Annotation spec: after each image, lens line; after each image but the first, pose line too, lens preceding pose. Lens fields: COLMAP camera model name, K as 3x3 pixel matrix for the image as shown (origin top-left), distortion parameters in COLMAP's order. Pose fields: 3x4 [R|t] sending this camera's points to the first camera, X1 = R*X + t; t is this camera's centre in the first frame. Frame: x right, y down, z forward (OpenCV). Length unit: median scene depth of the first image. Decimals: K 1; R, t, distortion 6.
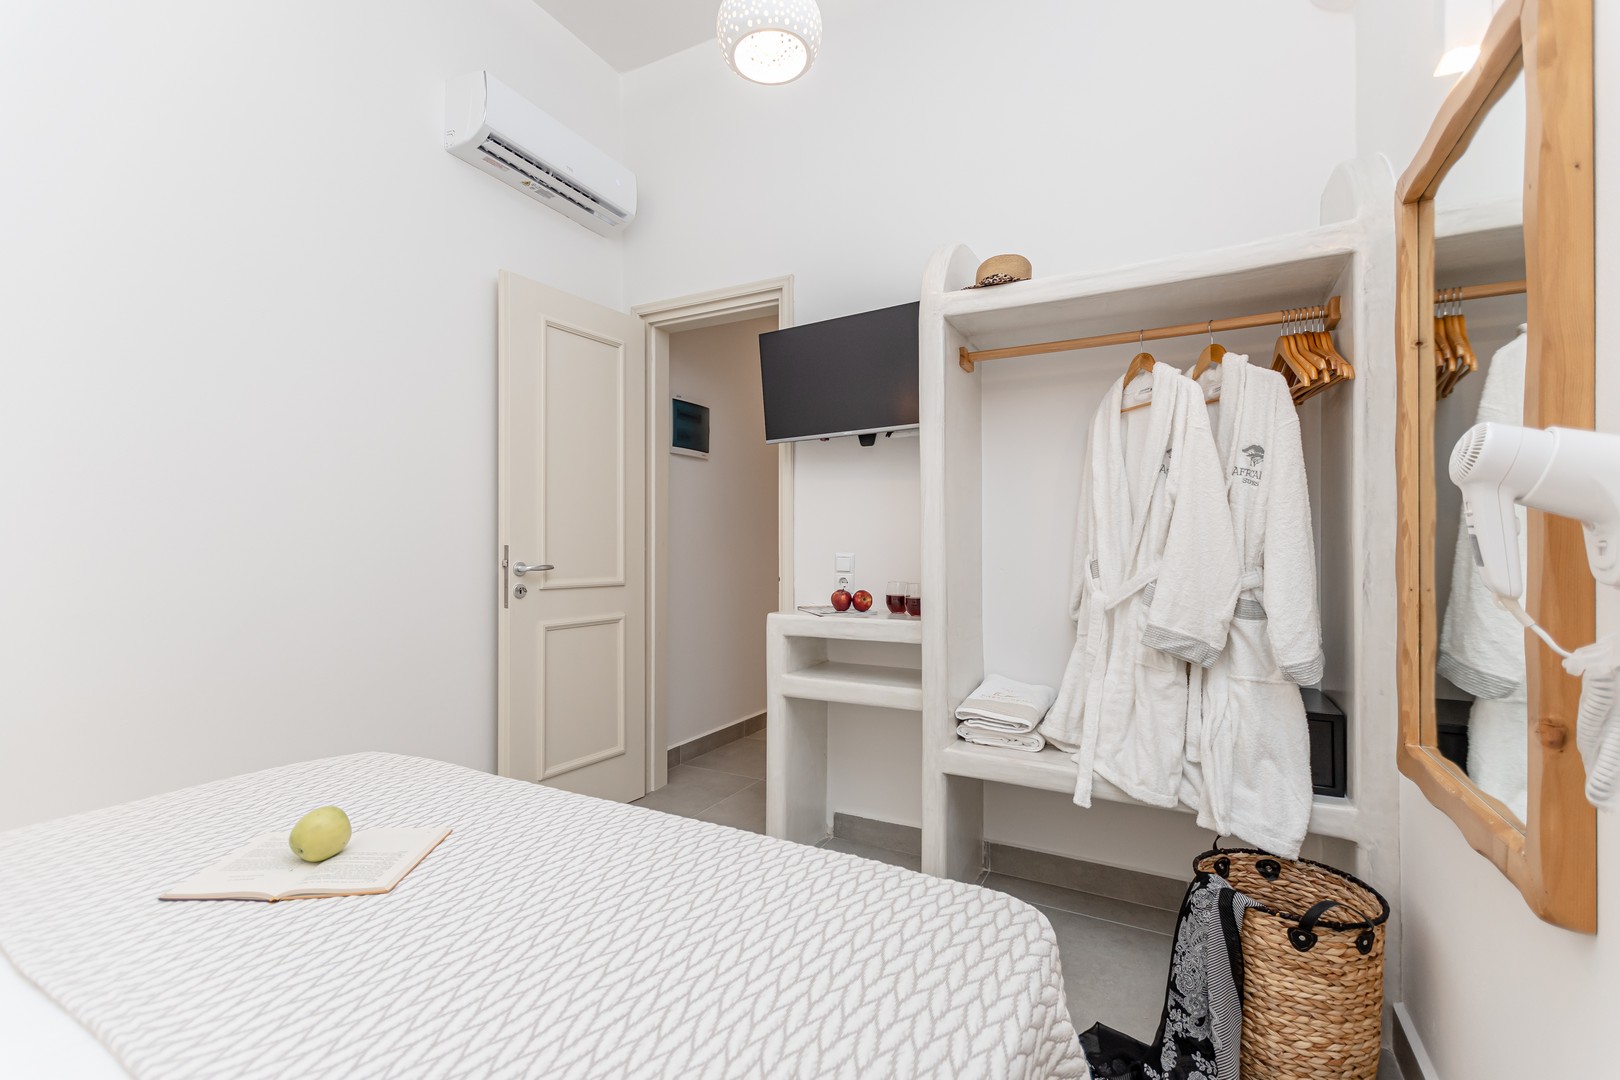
lens RADIAL K [[710.7, 0, 806.3], [0, 710.7, 541.8], [0, 0, 1]] dist [0.008368, -0.004850]
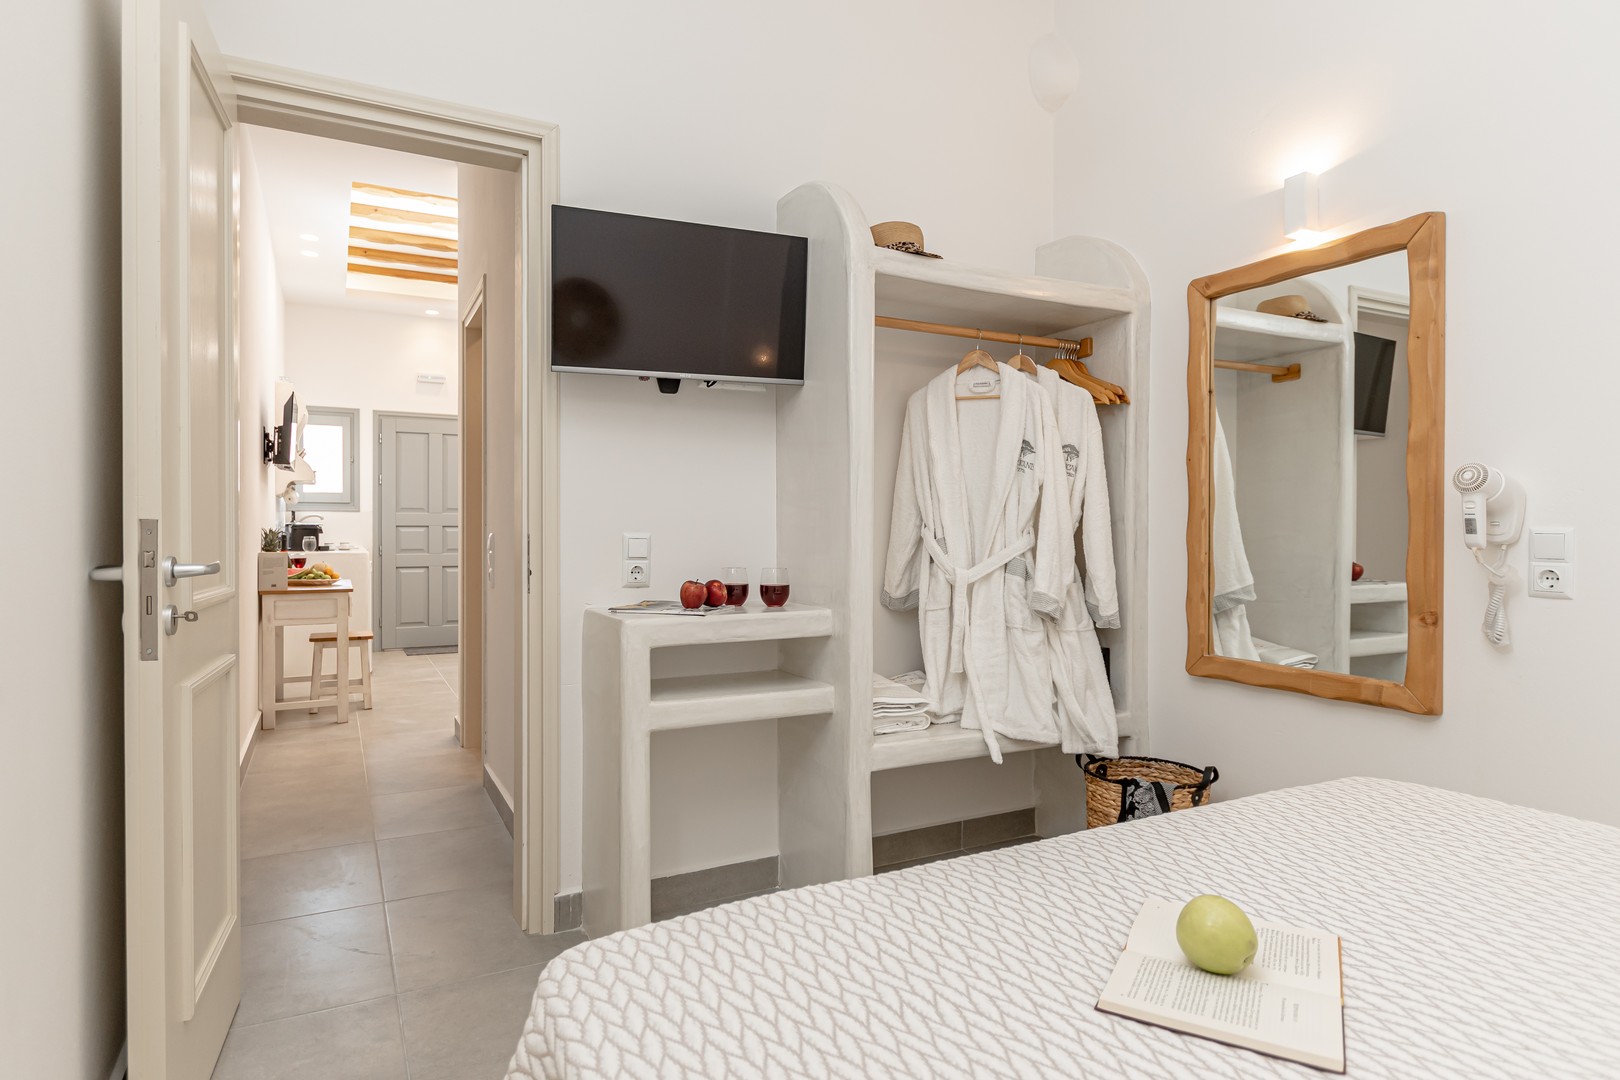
lens RADIAL K [[890.1, 0, 803.6], [0, 890.1, 536.4], [0, 0, 1]] dist [-0.000586, 0.000279]
pose [[0.560907, -0.007386, 0.827846, -0.727144], [-0.005303, 0.999908, 0.012514, 0.007364], [-0.827862, -0.011410, 0.560816, 0.392008]]
